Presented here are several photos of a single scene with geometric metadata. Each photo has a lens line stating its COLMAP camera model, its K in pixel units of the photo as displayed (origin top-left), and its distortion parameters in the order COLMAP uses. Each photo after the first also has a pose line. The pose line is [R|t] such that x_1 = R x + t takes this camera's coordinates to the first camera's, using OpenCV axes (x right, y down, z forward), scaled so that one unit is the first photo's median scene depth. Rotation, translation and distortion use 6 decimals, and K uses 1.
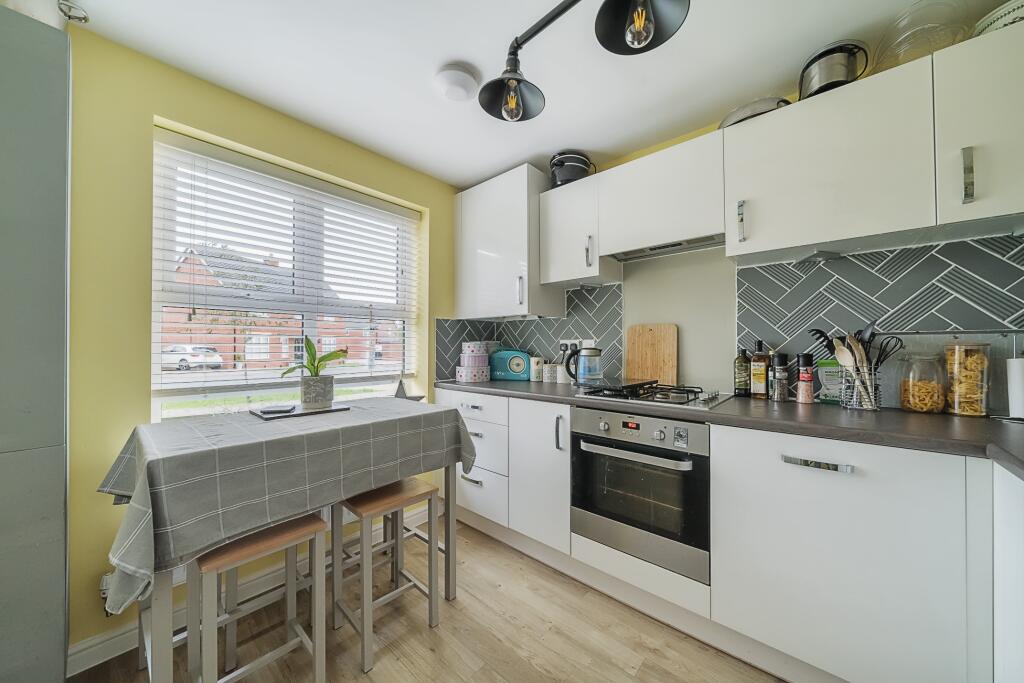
lens RADIAL K [[351.5, 0, 507.0], [0, 351.5, 342.5], [0, 0, 1]] dist [-0.009616, 0.000015]
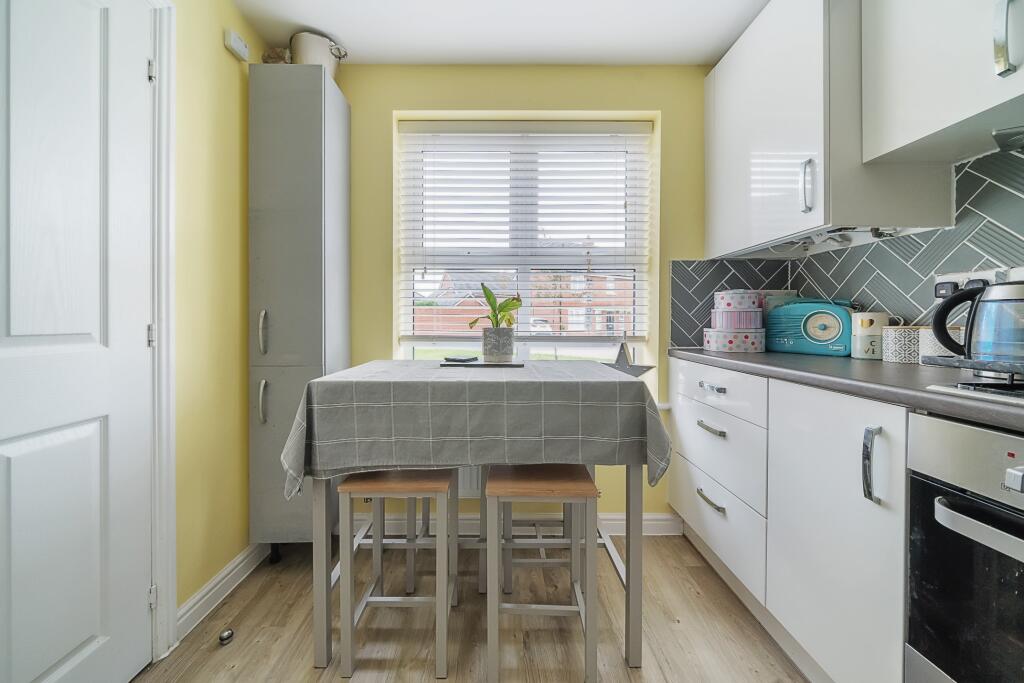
lens RADIAL K [[367.2, 0, 507.7], [0, 367.2, 322.9], [0, 0, 1]] dist [-0.006109, -0.000077]
pose [[0.670509, 0.005602, -0.741880, 0.134459], [0.006199, 0.999894, 0.013153, 0.048937], [0.741875, -0.013418, 0.670404, 0.254406]]
